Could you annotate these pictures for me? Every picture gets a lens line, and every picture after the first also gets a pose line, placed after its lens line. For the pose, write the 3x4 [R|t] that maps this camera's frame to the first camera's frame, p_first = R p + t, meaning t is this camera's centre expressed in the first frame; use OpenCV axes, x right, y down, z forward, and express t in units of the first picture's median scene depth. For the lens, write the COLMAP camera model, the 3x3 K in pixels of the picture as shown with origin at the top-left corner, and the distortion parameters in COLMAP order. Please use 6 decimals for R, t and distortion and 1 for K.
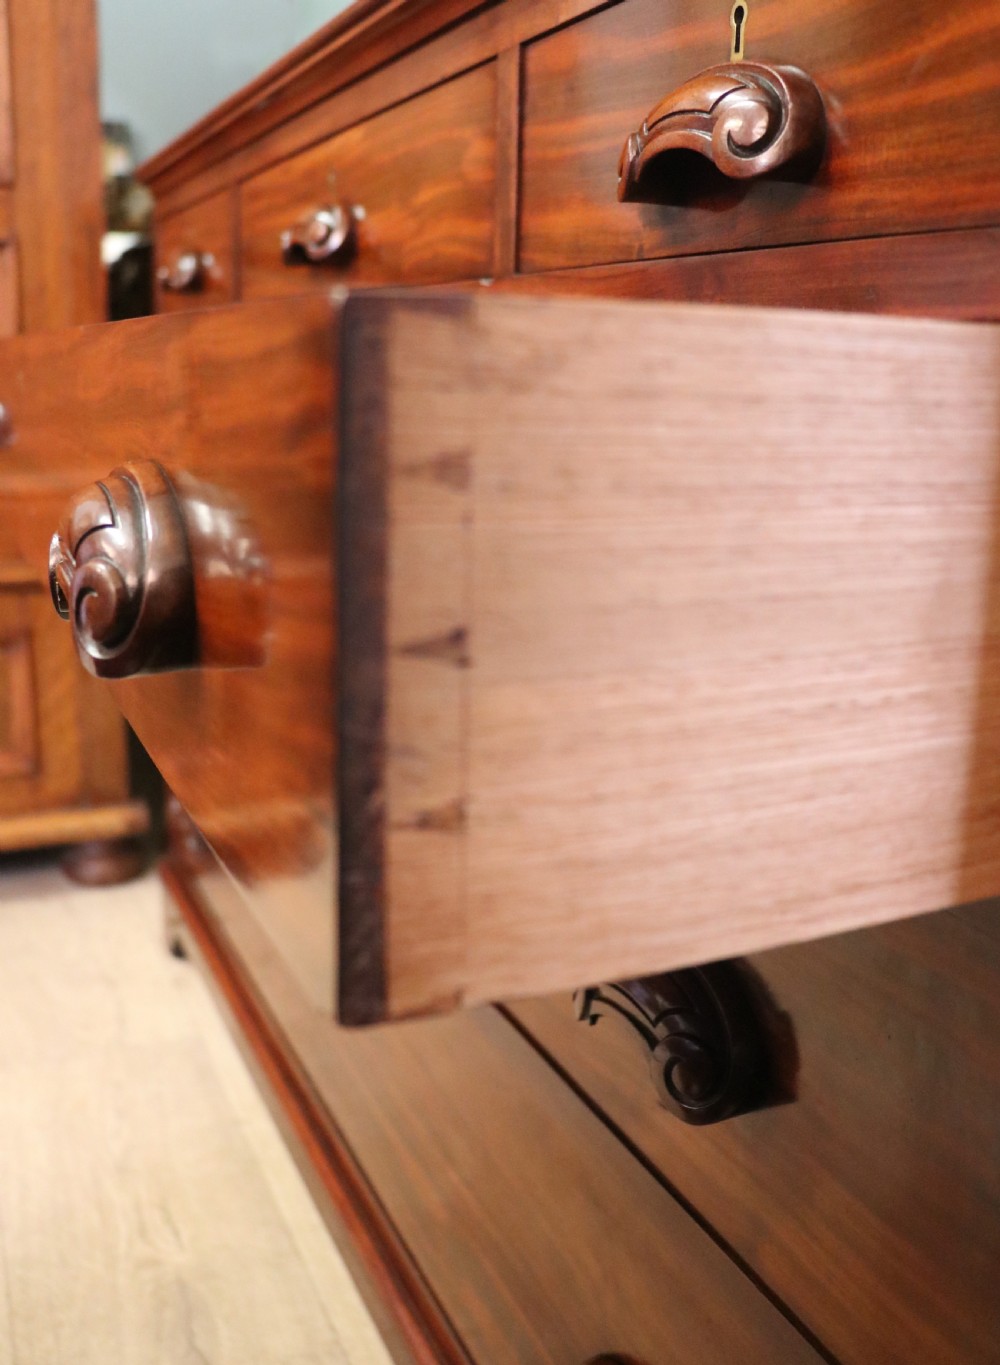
lens RADIAL K [[1305.5, 0, 504.1], [0, 1305.5, 605.0], [0, 0, 1]] dist [-0.119629, 0.025854]
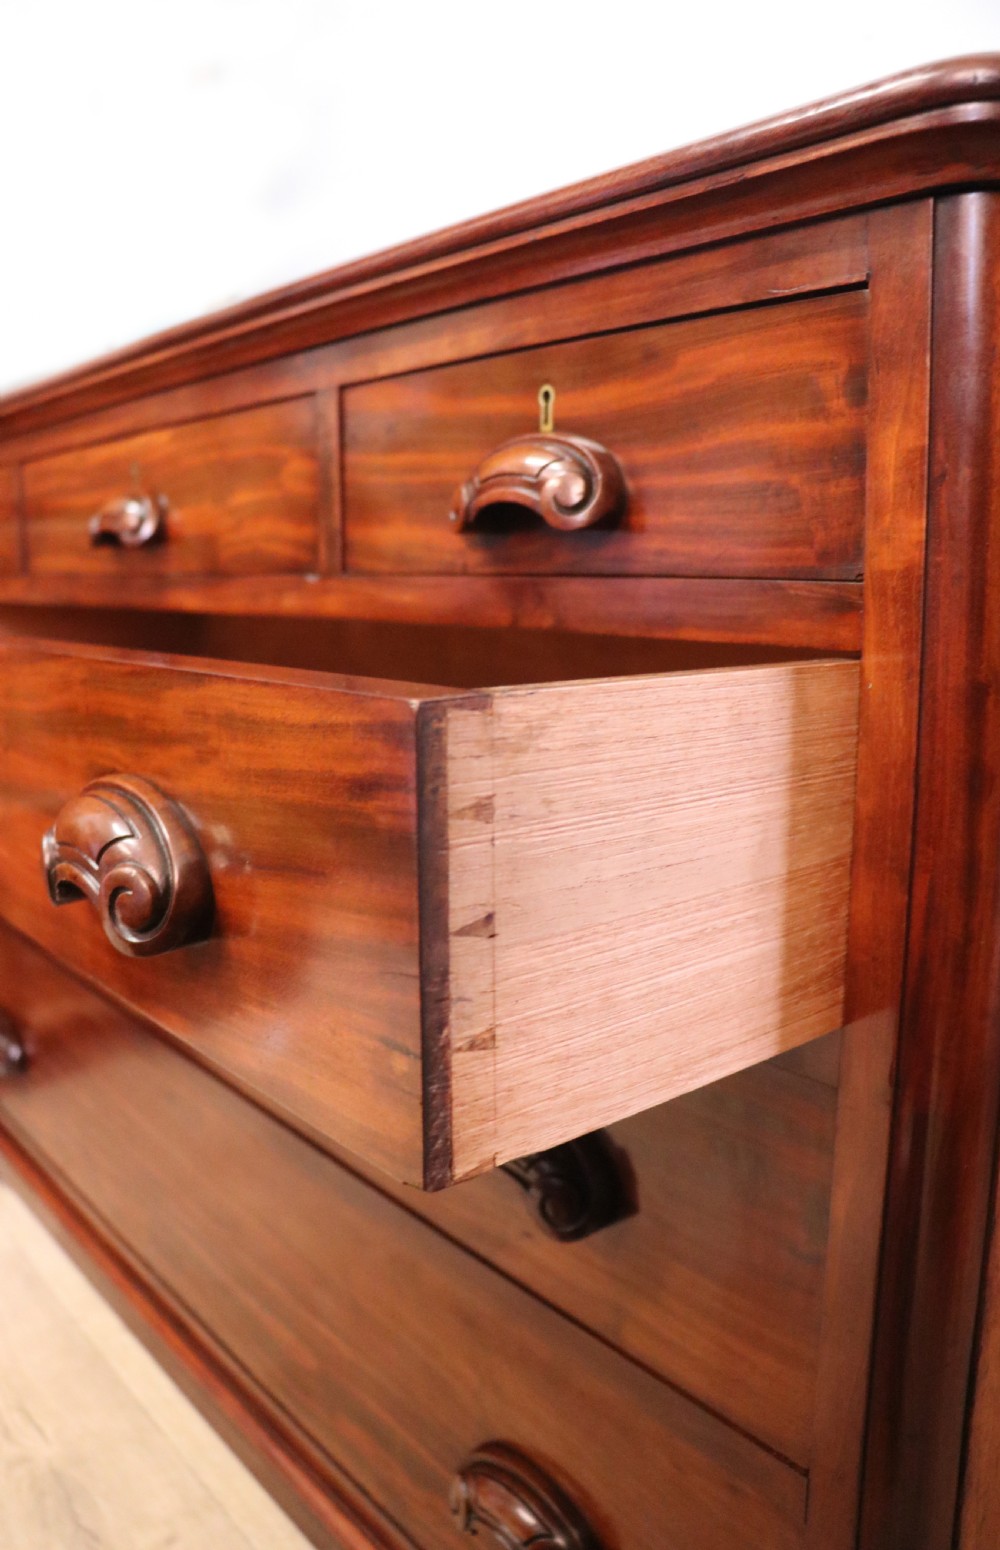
lens RADIAL K [[1248.9, 0, 500.0], [0, 1248.9, 775.0], [0, 0, 1]] dist [-0.178033, 0.104375]
pose [[0.967538, -0.070692, 0.242638, -0.230616], [0.073686, 0.997276, -0.003273, -0.086582], [-0.241746, 0.021046, 0.970111, -0.247926]]
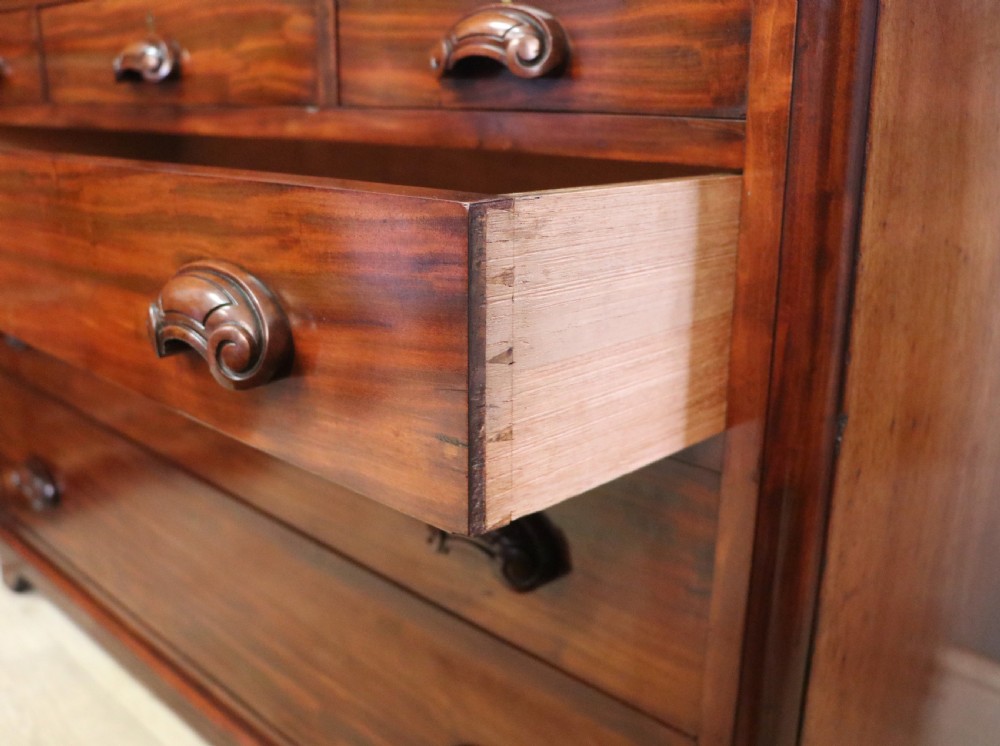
lens RADIAL K [[1010.8, 0, 505.8], [0, 1010.8, 395.3], [0, 0, 1]] dist [-0.175301, 0.194251]
pose [[0.934076, -0.122420, 0.335432, -0.402733], [0.081514, 0.987694, 0.133479, -0.084678], [-0.347644, -0.097337, 0.932560, -0.382894]]
